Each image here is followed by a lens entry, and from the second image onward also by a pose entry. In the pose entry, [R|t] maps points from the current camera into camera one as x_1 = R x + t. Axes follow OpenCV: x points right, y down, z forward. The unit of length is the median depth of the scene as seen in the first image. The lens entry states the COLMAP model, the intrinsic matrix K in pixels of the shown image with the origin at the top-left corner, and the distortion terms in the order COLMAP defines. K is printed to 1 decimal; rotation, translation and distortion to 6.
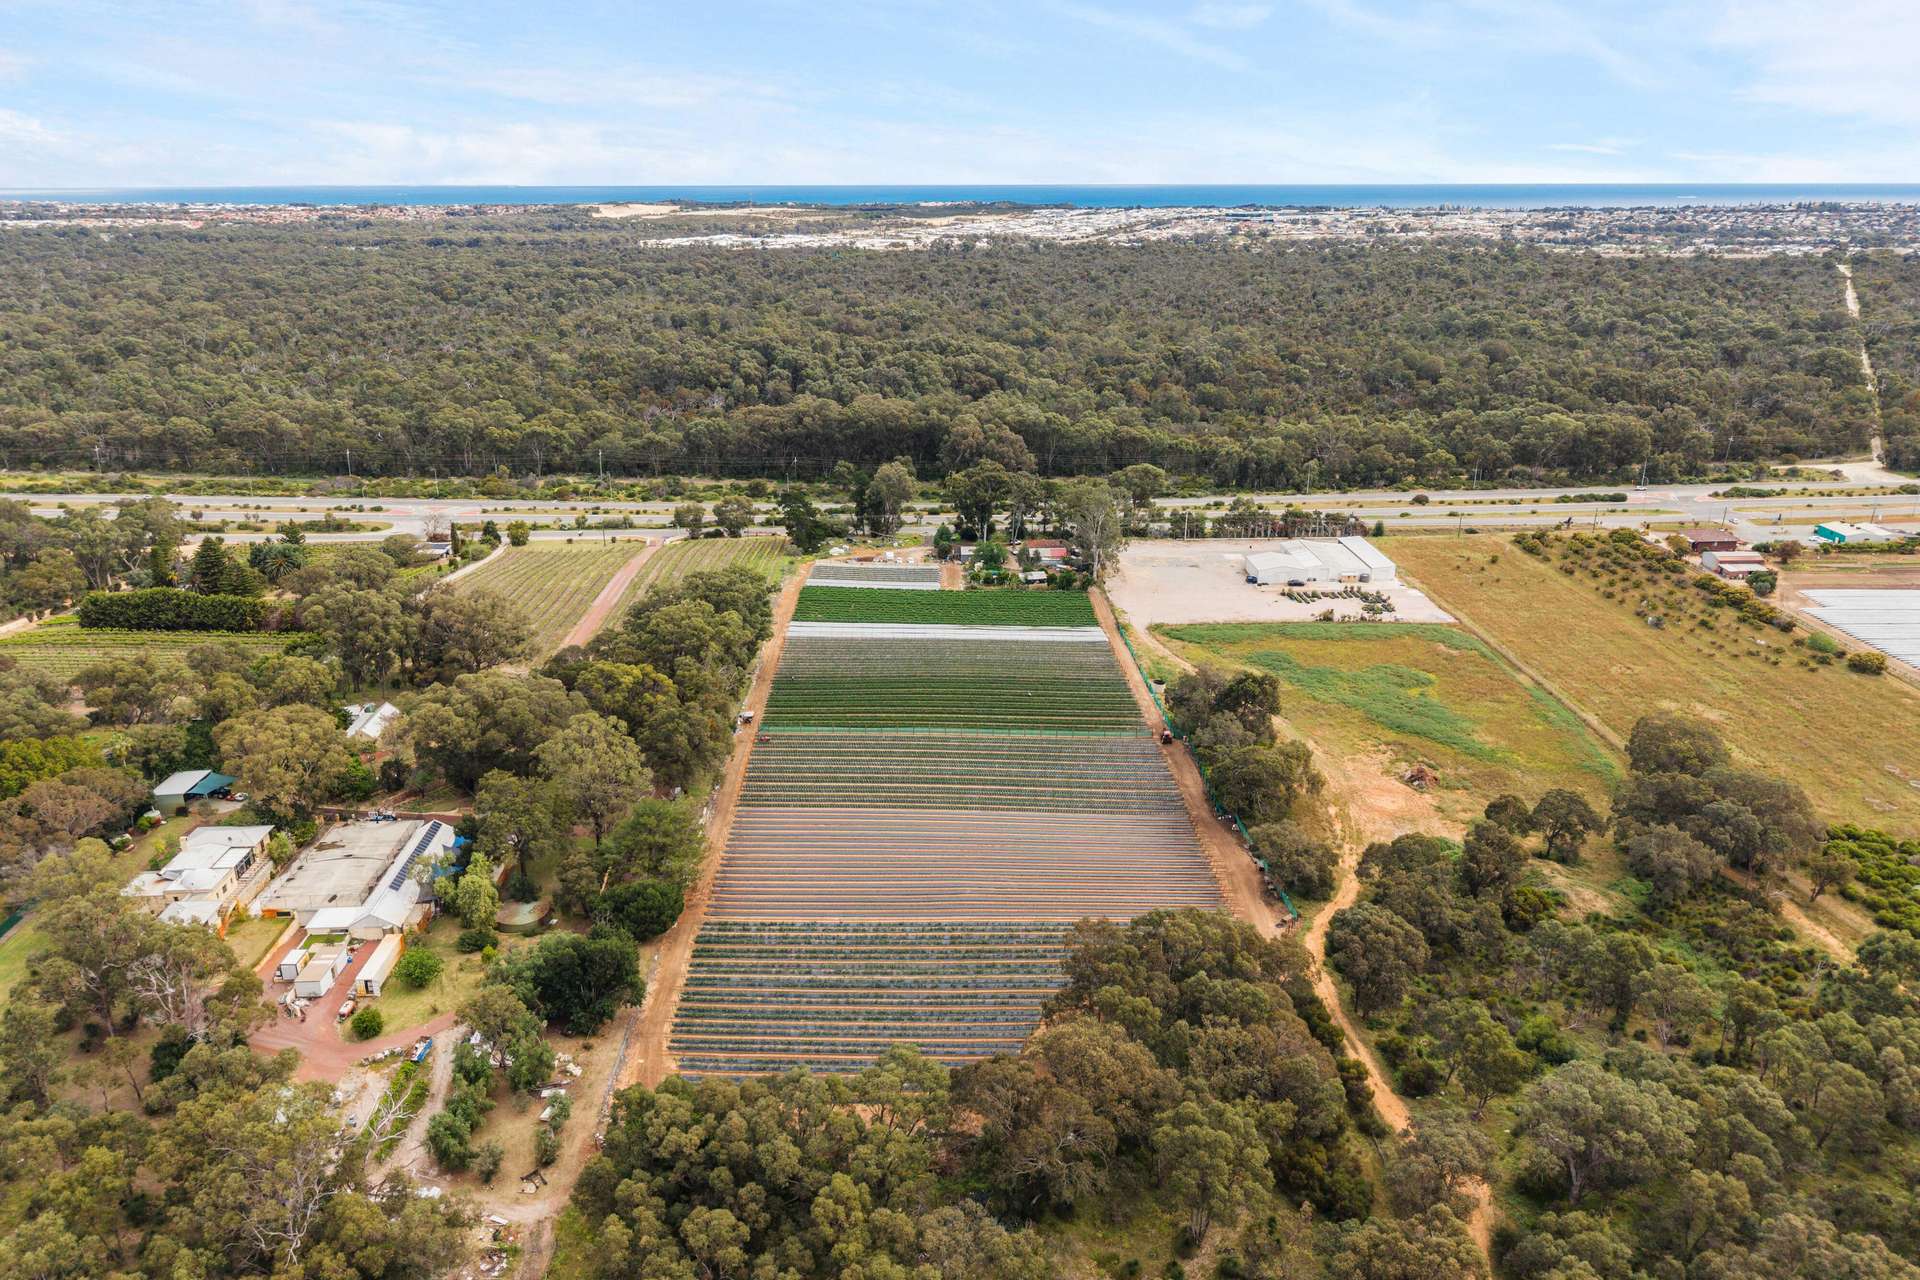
lens RADIAL K [[1304.6, 0, 968.8], [0, 1304.6, 644.3], [0, 0, 1]] dist [0.047477, -0.088760]
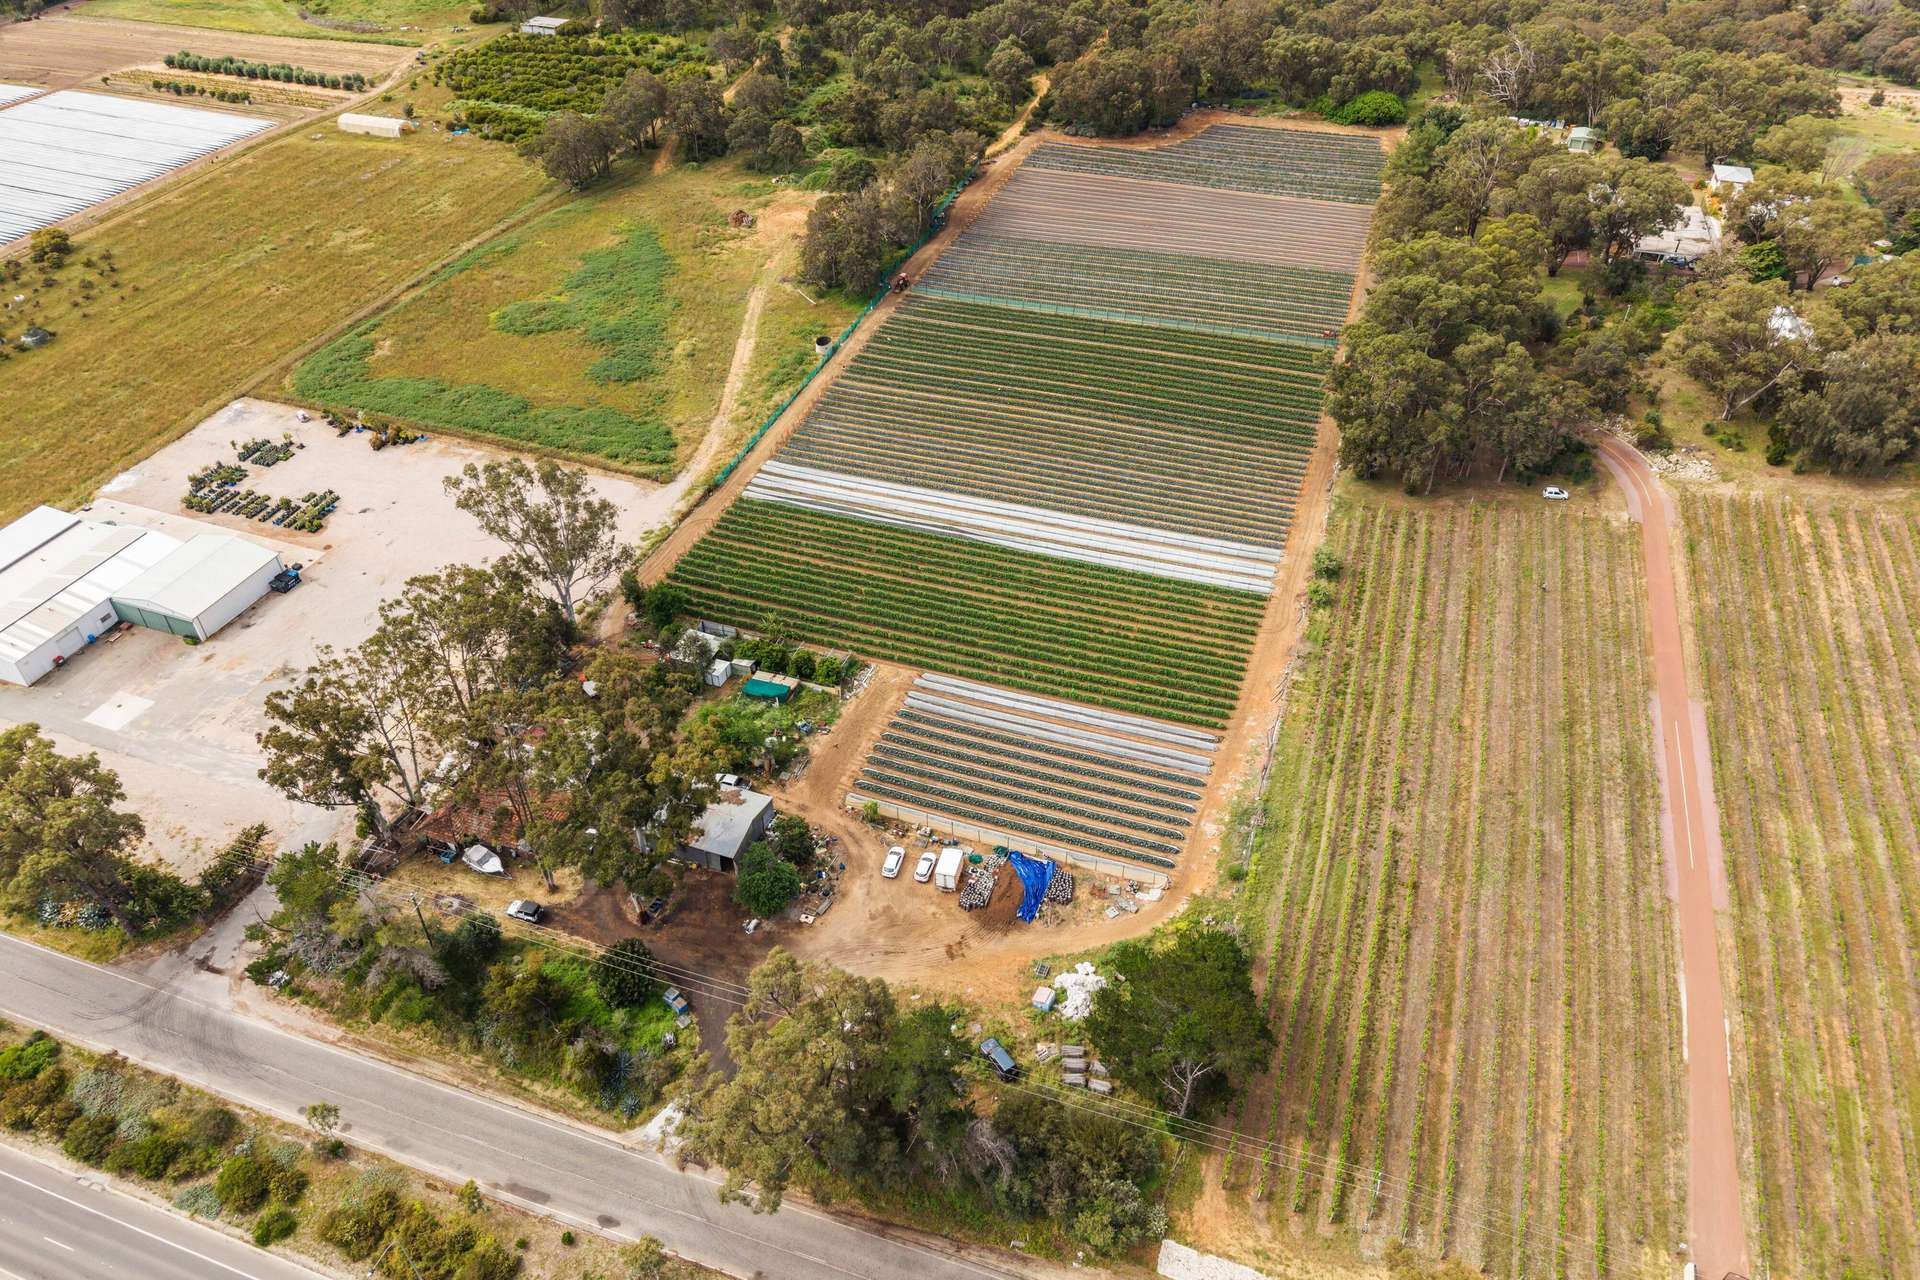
lens RADIAL K [[1288.9, 0, 962.4], [0, 1288.9, 630.3], [0, 0, 1]] dist [0.012351, -0.010374]
pose [[-0.929867, -0.233926, 0.283948, -0.186572], [0.120772, 0.534948, 0.836209, -0.495664], [-0.347508, 0.811856, -0.469178, 1.403780]]
